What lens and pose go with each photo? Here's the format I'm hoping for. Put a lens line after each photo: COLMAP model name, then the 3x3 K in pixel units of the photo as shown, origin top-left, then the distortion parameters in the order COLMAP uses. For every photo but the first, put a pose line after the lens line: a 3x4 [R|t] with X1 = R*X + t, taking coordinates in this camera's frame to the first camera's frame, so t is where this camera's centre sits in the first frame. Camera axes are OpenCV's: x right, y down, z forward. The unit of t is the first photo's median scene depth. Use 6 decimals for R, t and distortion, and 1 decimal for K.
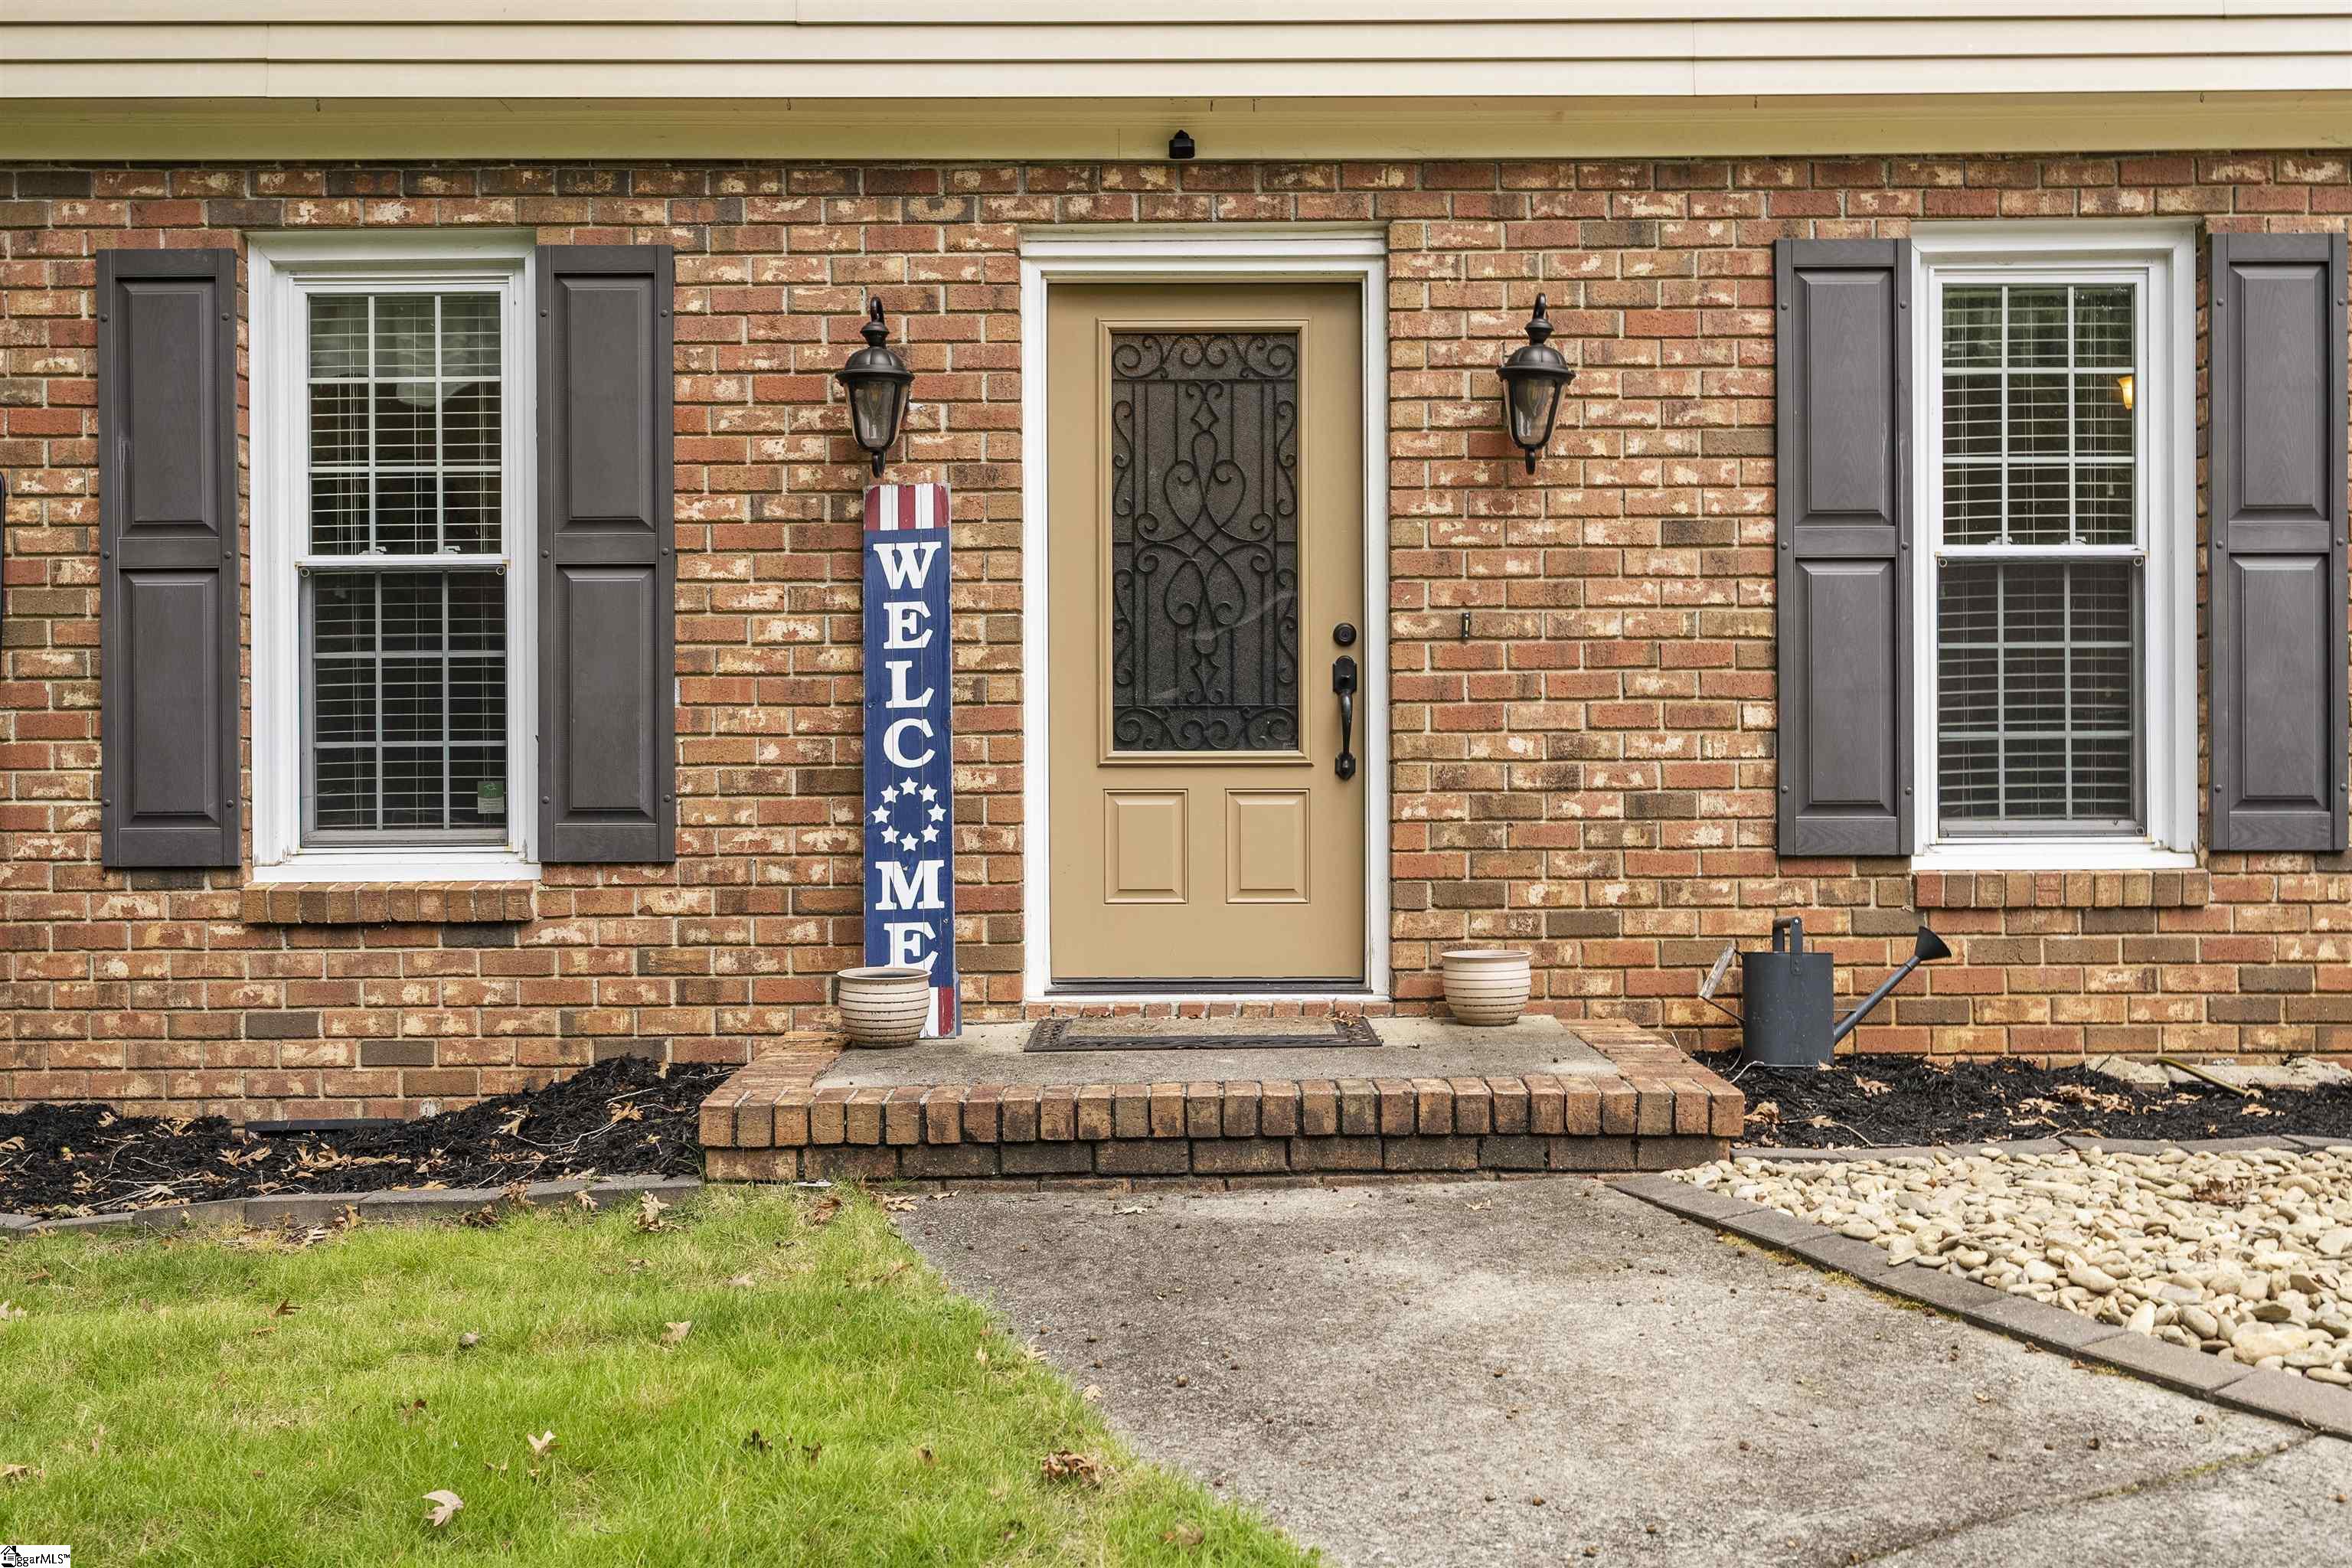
lens RADIAL K [[2358.4, 0, 1179.0], [0, 2358.4, 785.4], [0, 0, 1]] dist [-0.003203, 0.000000]
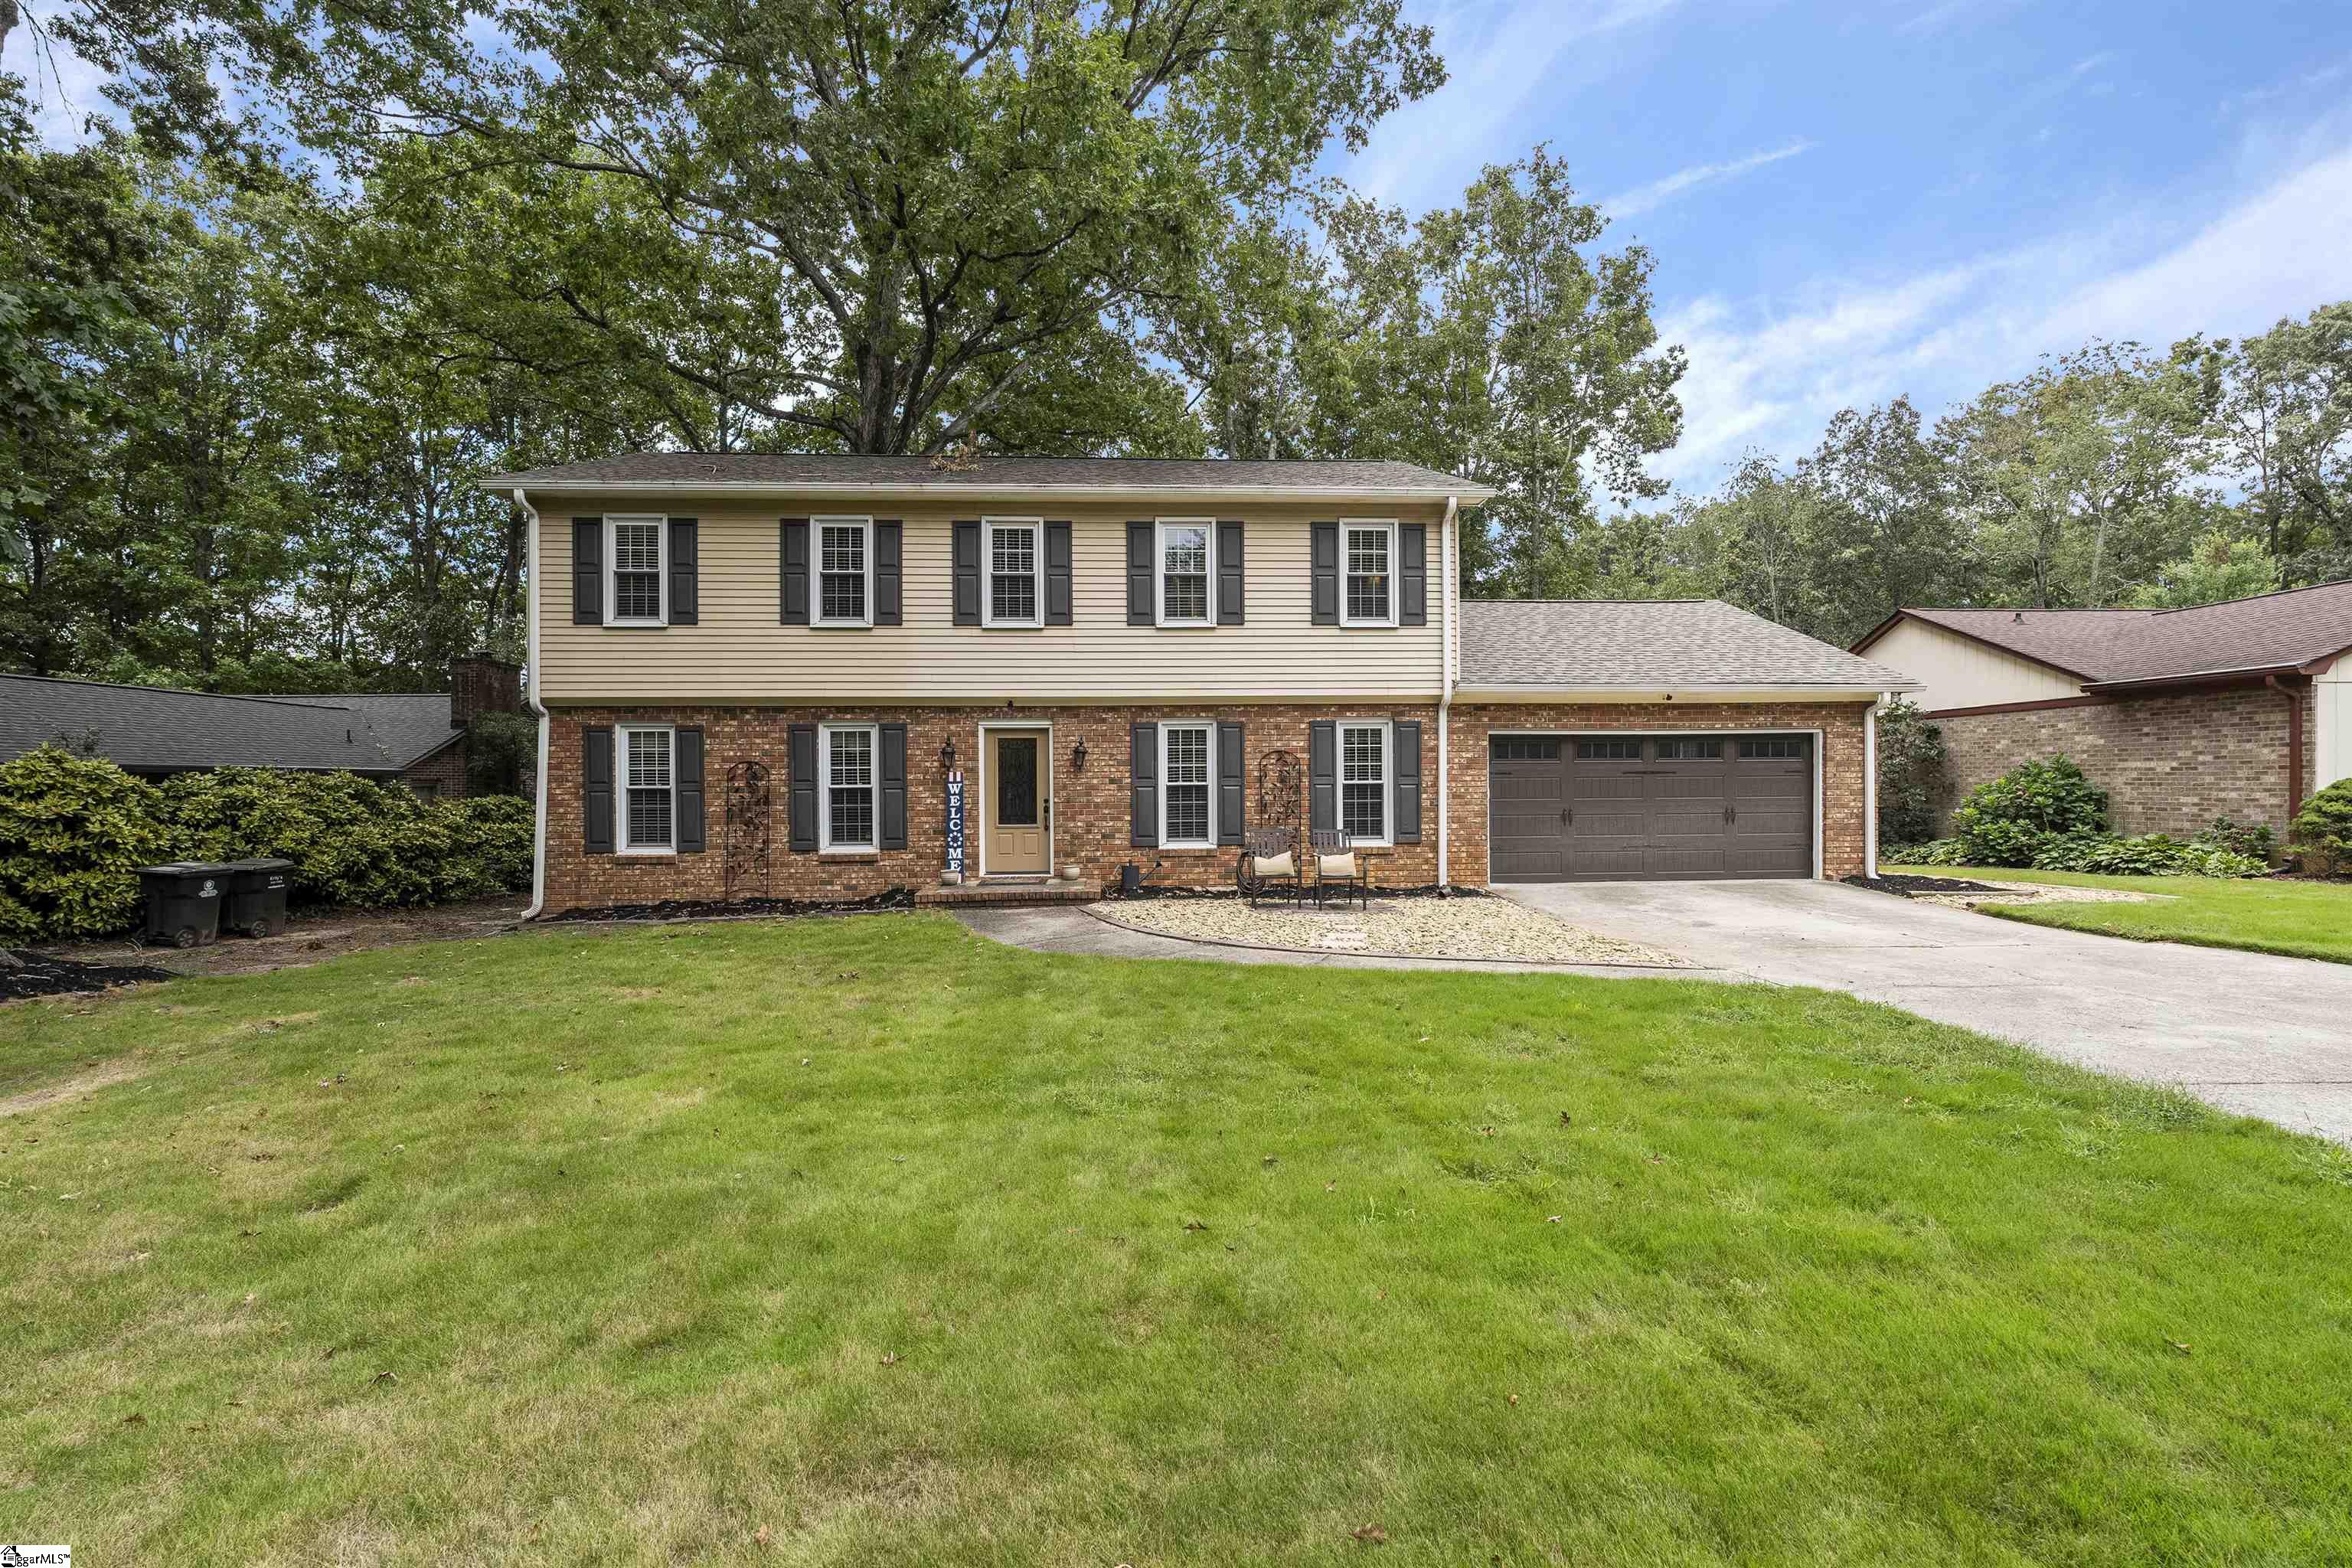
lens RADIAL K [[1043.0, 0, 1171.1], [0, 1043.0, 782.6], [0, 0, 1]] dist [0.004999, 0.000805]
pose [[0.998370, -0.001815, 0.057039, 0.212328], [0.001802, 0.999998, 0.000271, -0.104881], [-0.057039, -0.000168, 0.998372, -1.211272]]
